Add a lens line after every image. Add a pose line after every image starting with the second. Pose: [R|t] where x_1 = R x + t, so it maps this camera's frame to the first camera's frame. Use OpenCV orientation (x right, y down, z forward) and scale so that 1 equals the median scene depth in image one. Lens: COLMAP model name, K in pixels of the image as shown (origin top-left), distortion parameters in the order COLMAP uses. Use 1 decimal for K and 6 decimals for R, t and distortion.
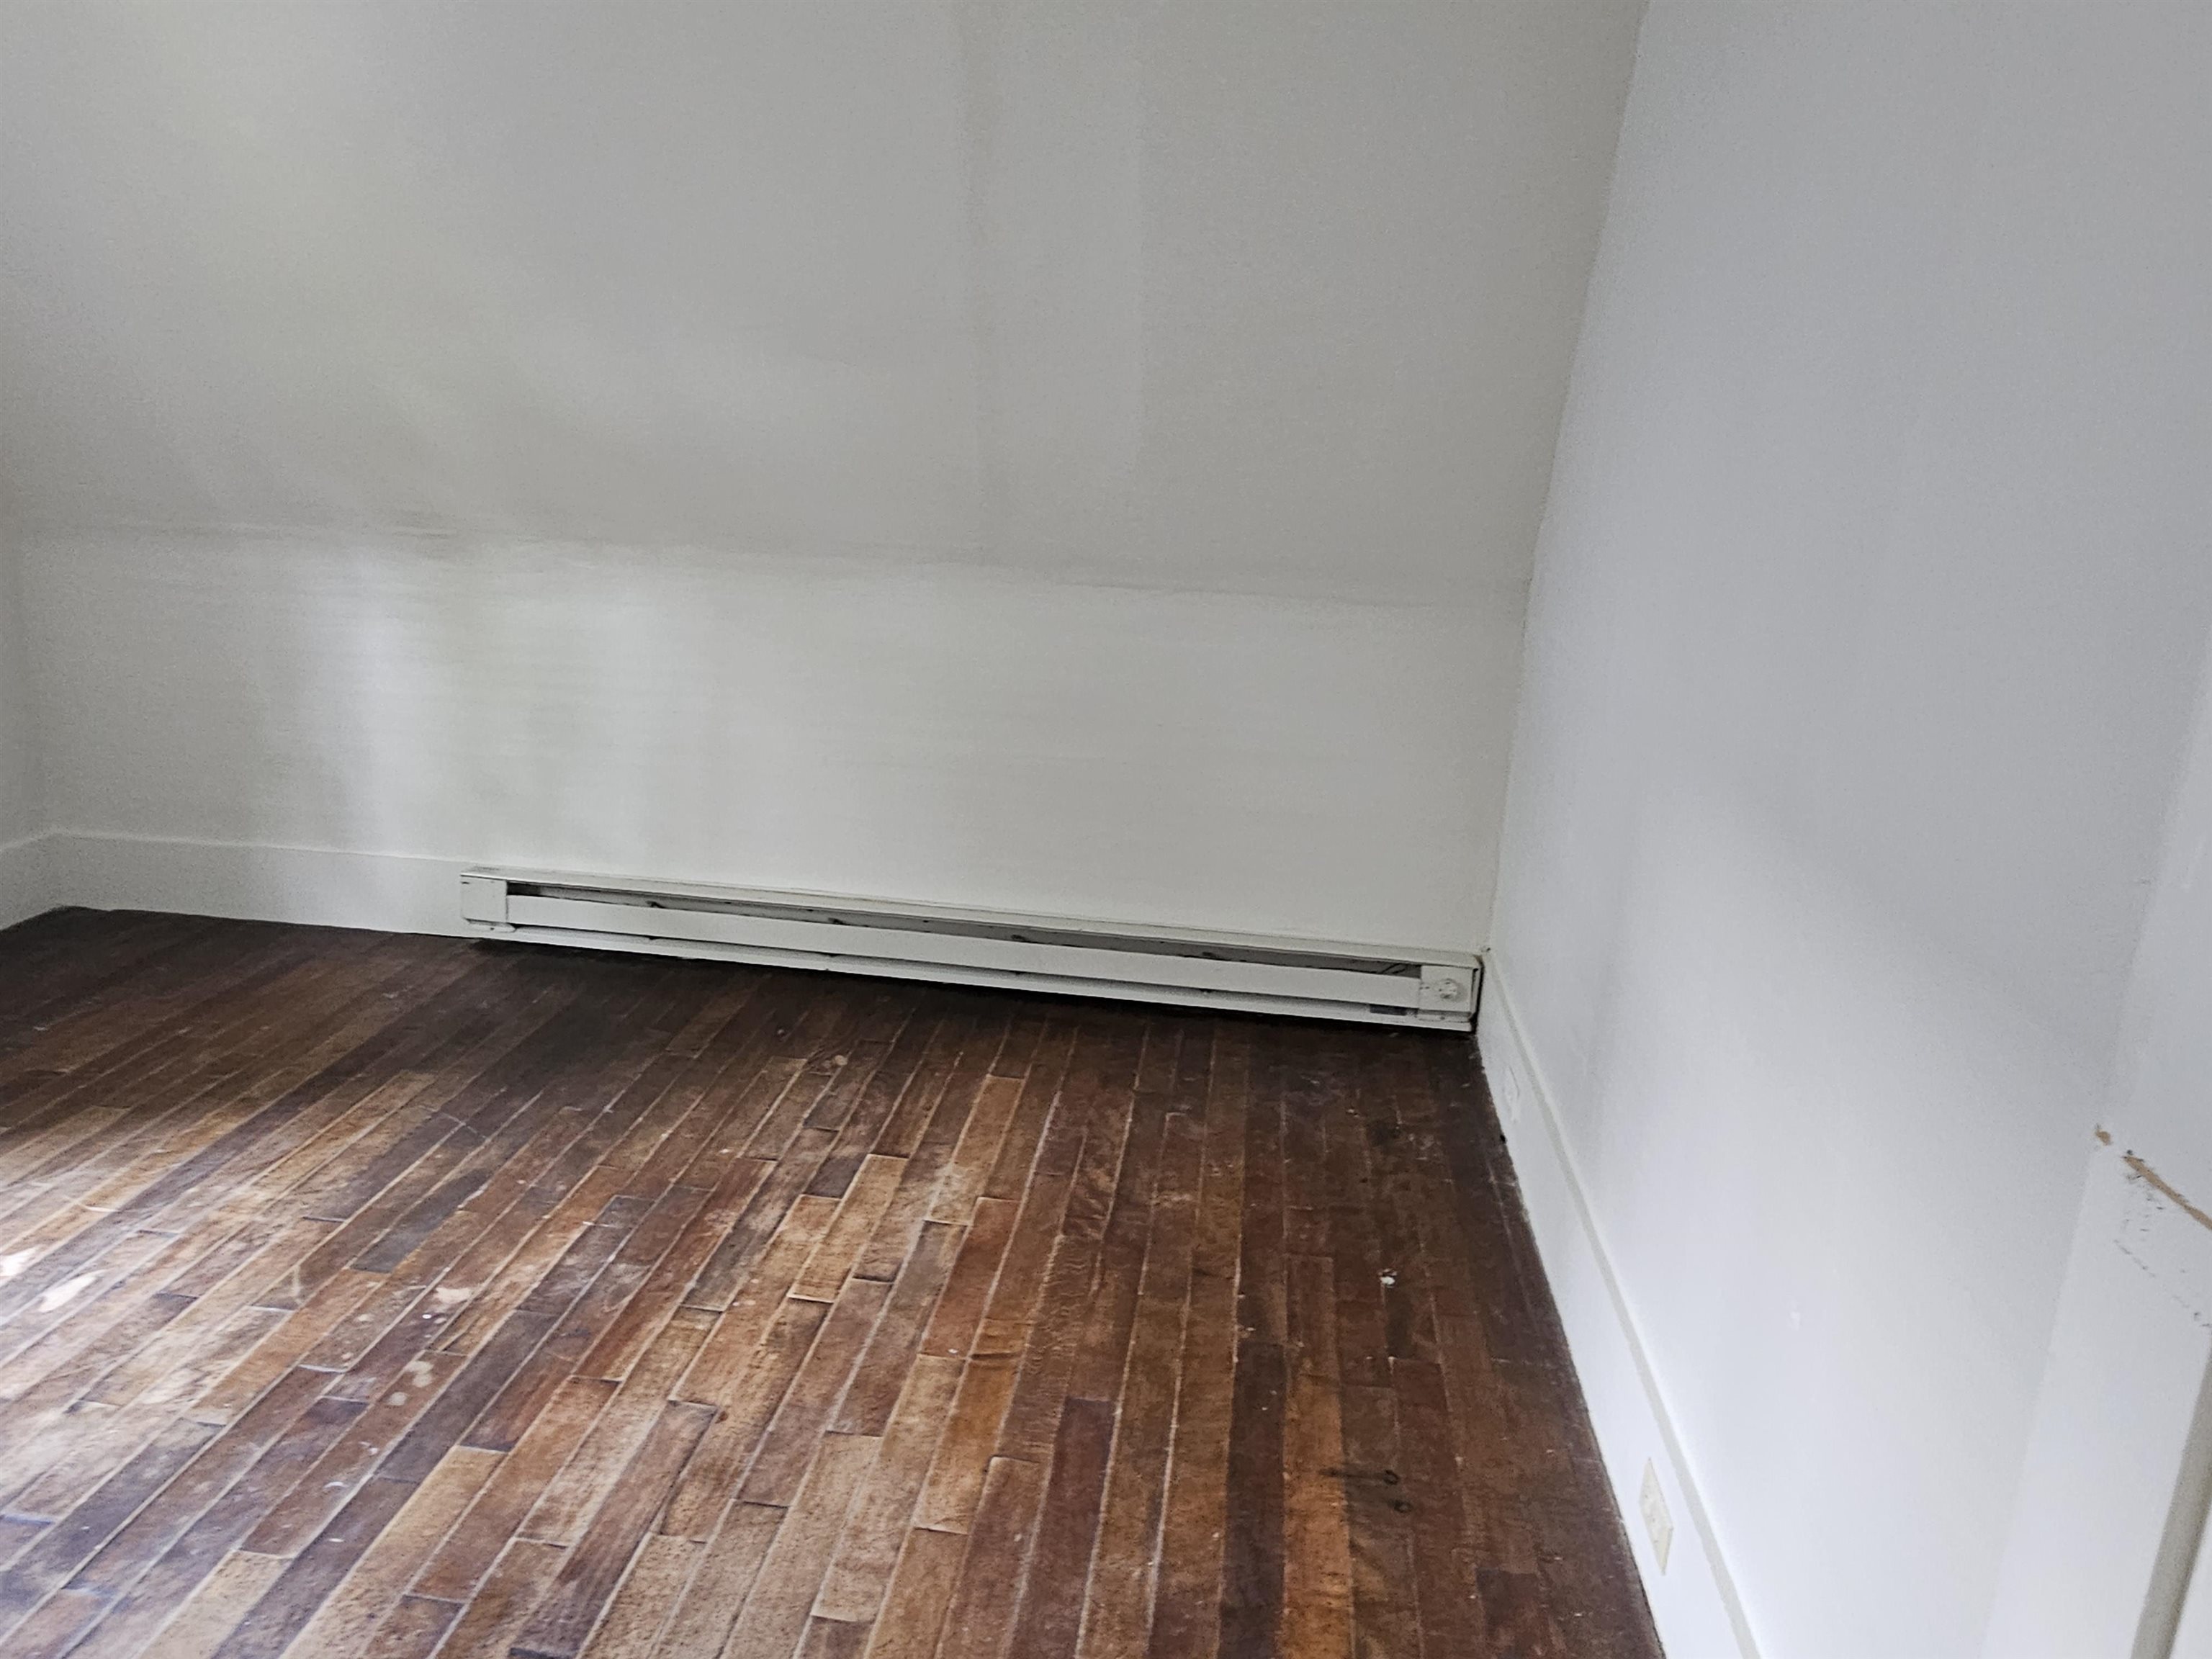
lens RADIAL K [[1477.0, 0, 1101.0], [0, 1477.0, 827.1], [0, 0, 1]] dist [0.002217, -0.001403]
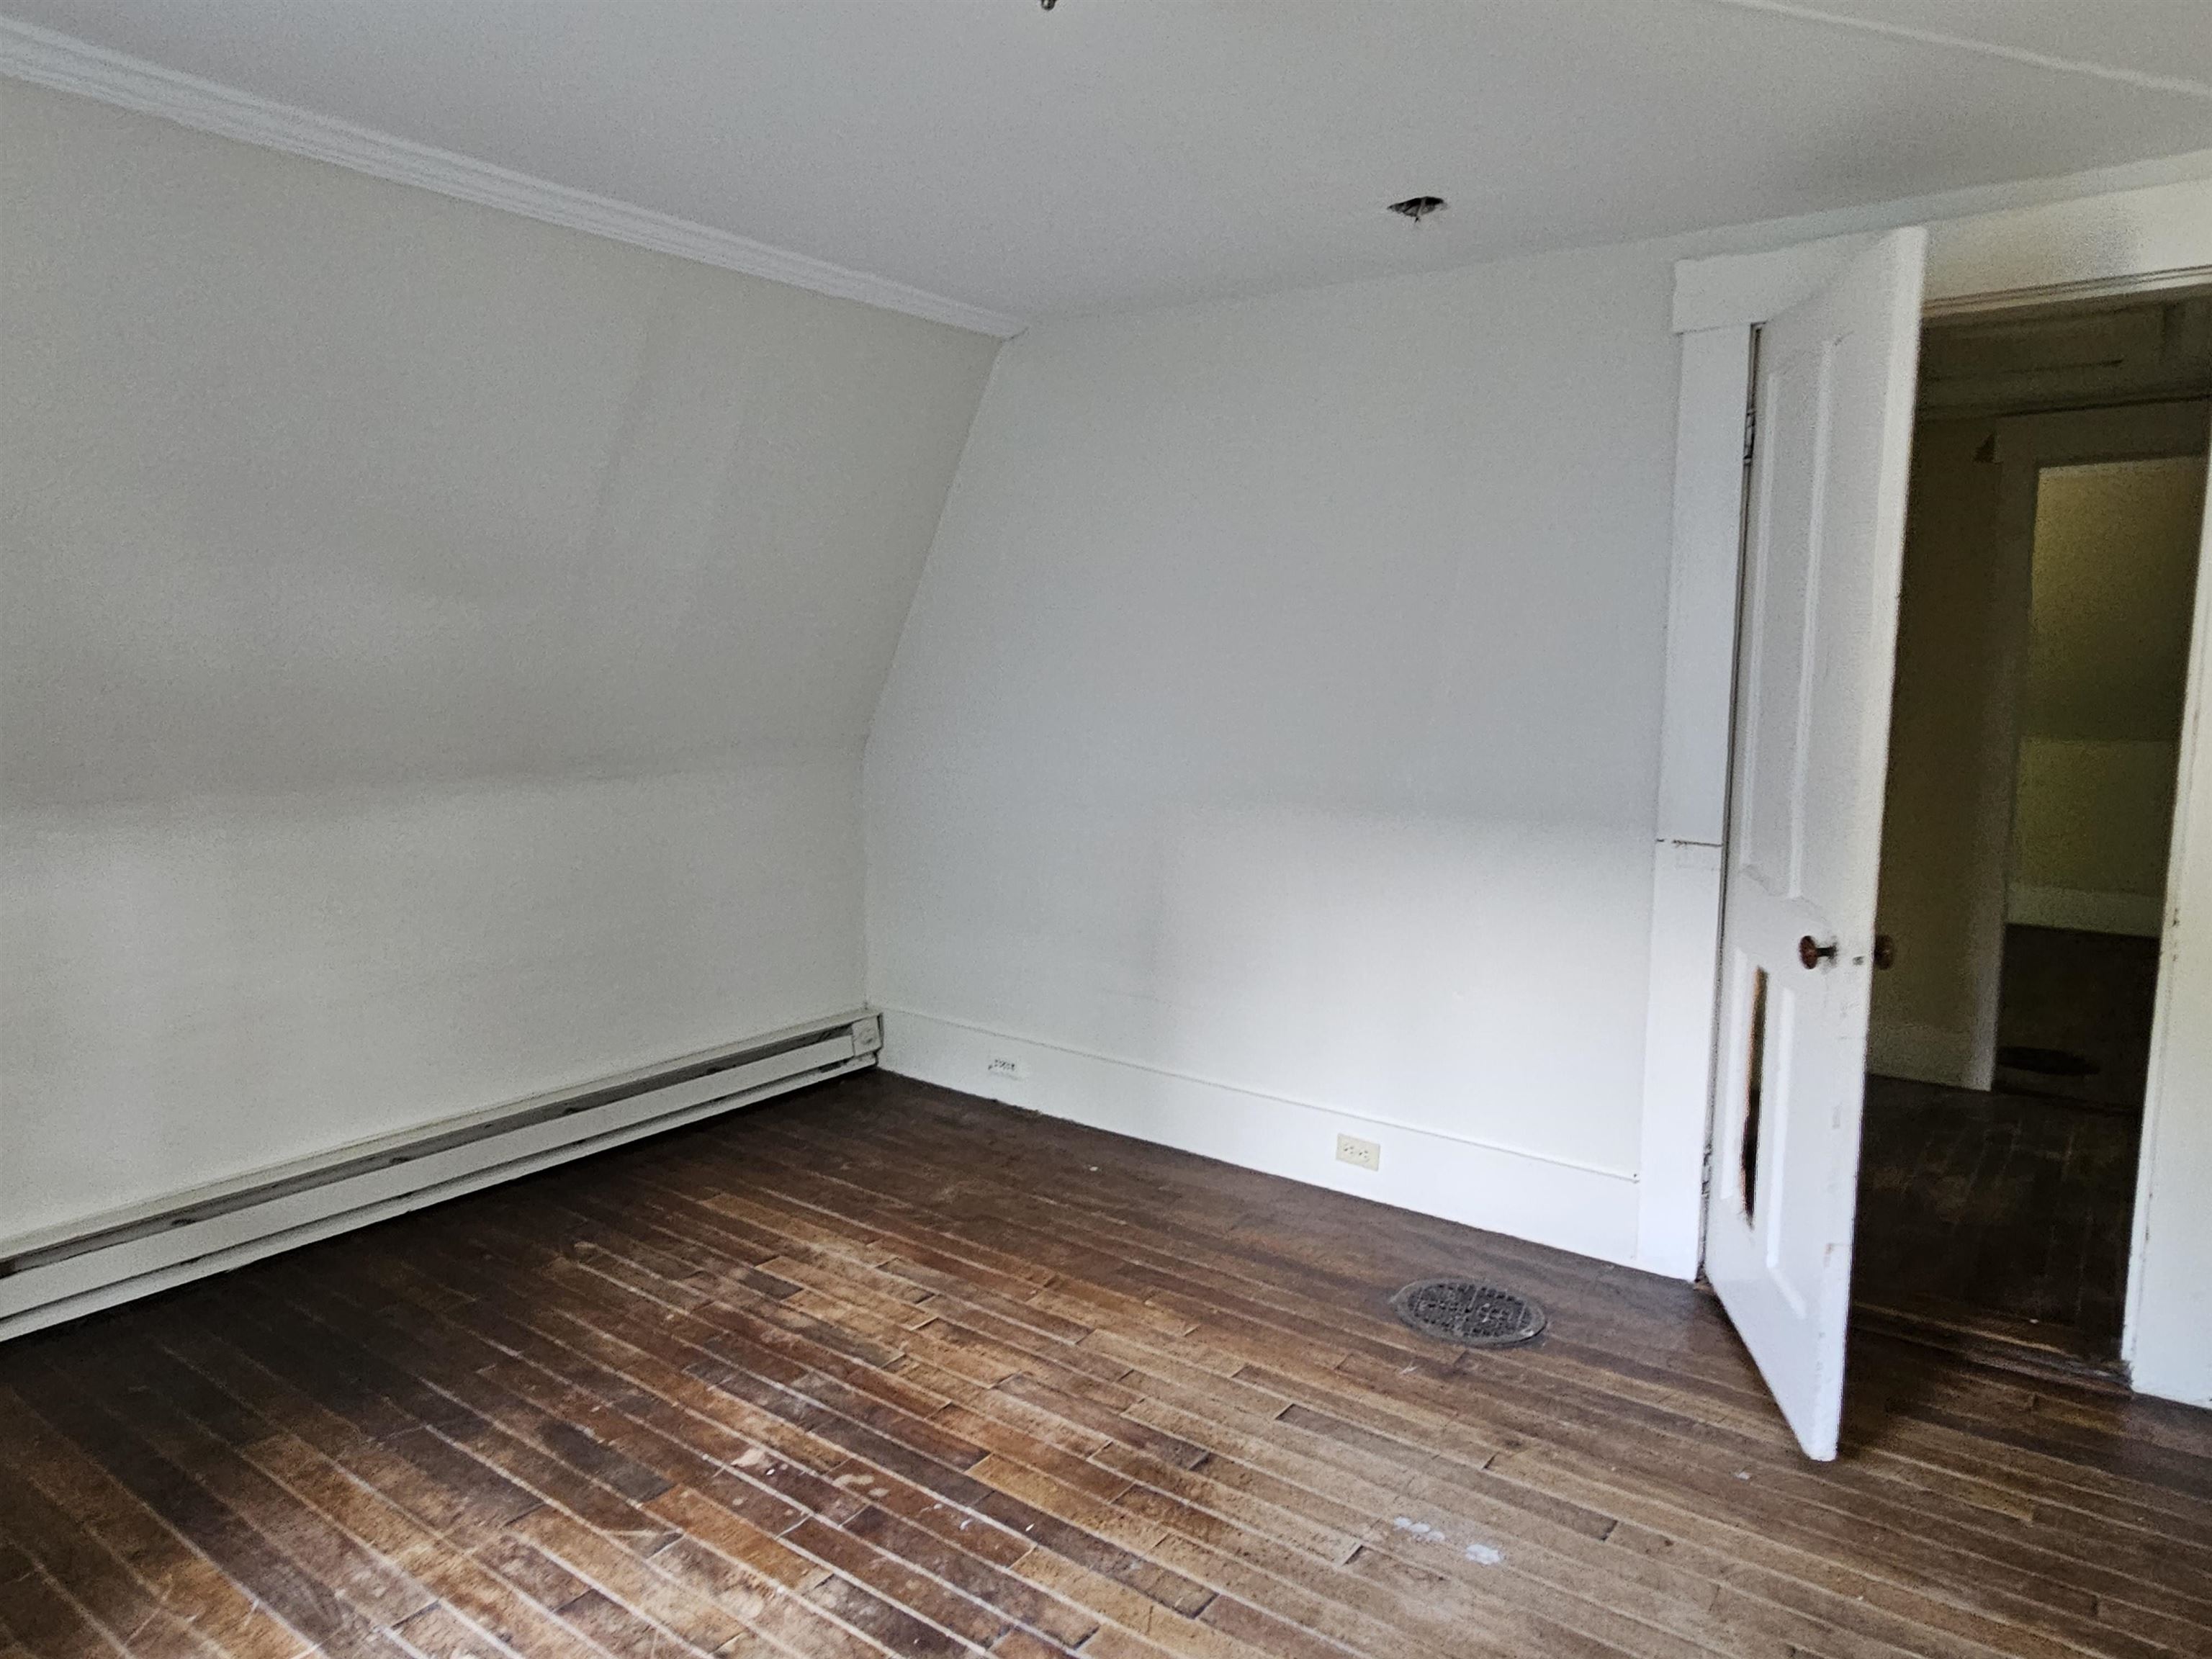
lens RADIAL K [[1477.0, 0, 1111.8], [0, 1477.0, 827.6], [0, 0, 1]] dist [0.002217, -0.001403]
pose [[0.462843, -0.152293, 0.873260, -1.023053], [0.241572, 0.969515, 0.041042, -0.096951], [-0.852889, 0.191959, 0.485523, 0.134470]]
